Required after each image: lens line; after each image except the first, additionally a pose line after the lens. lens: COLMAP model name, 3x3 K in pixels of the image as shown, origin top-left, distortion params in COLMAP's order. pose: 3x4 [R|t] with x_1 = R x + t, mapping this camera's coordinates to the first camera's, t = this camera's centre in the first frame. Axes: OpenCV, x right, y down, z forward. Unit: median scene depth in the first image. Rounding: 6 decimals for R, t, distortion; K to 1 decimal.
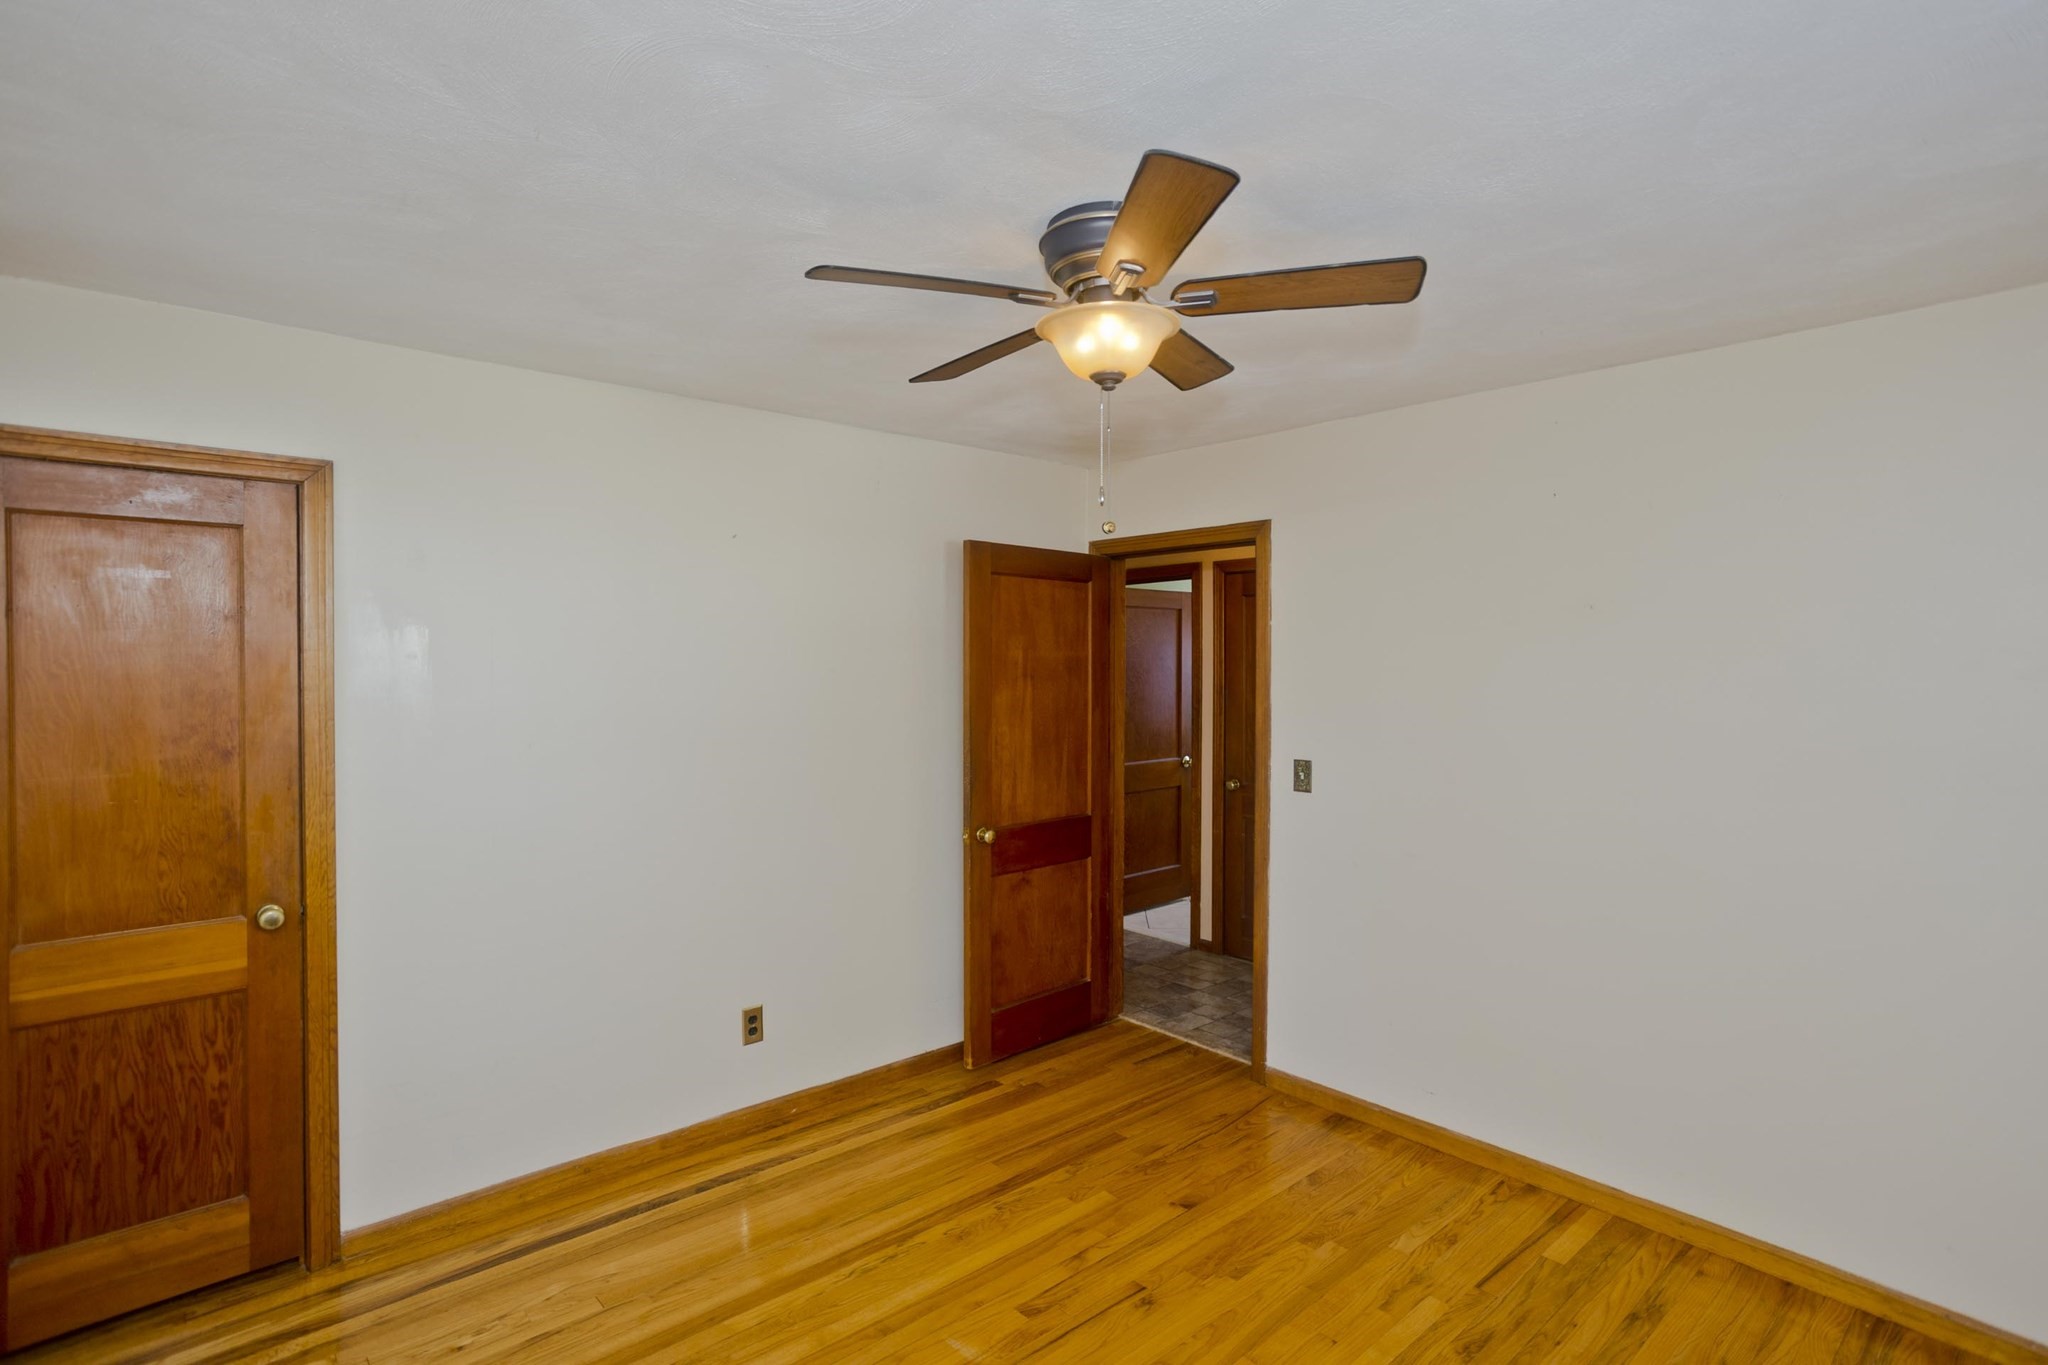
lens RADIAL K [[994.3, 0, 1025.8], [0, 994.3, 665.8], [0, 0, 1]] dist [-0.057145, 0.034134]
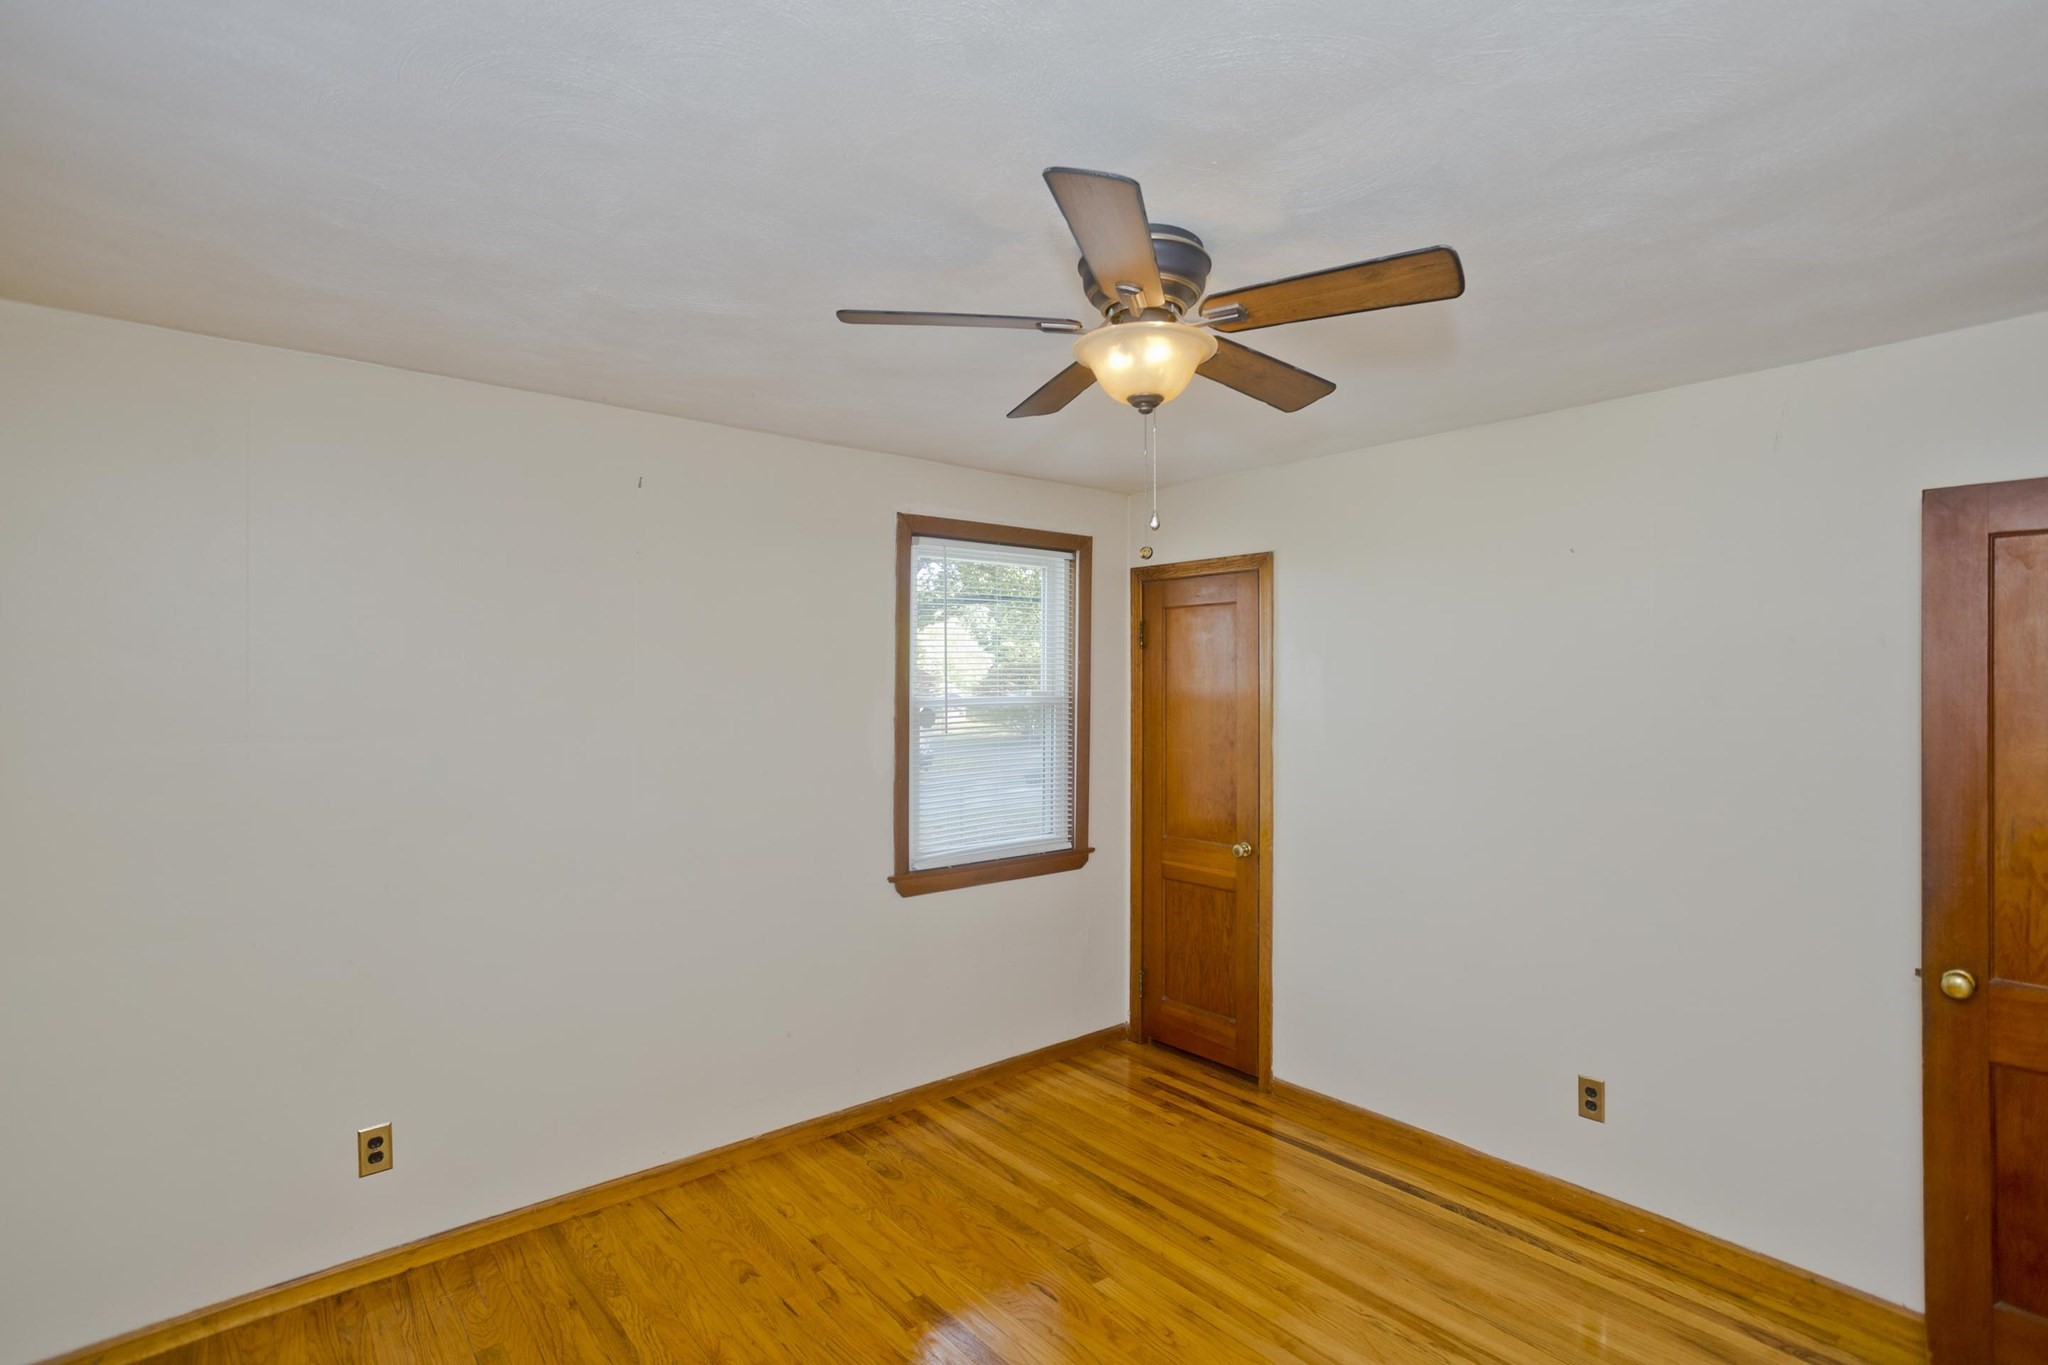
lens RADIAL K [[994.3, 0, 1025.8], [0, 994.3, 665.8], [0, 0, 1]] dist [-0.057145, 0.034134]
pose [[-0.035340, -0.016964, -0.999231, 0.798752], [0.003671, 0.999847, -0.017104, -0.010938], [0.999369, -0.004273, -0.035272, 0.681940]]
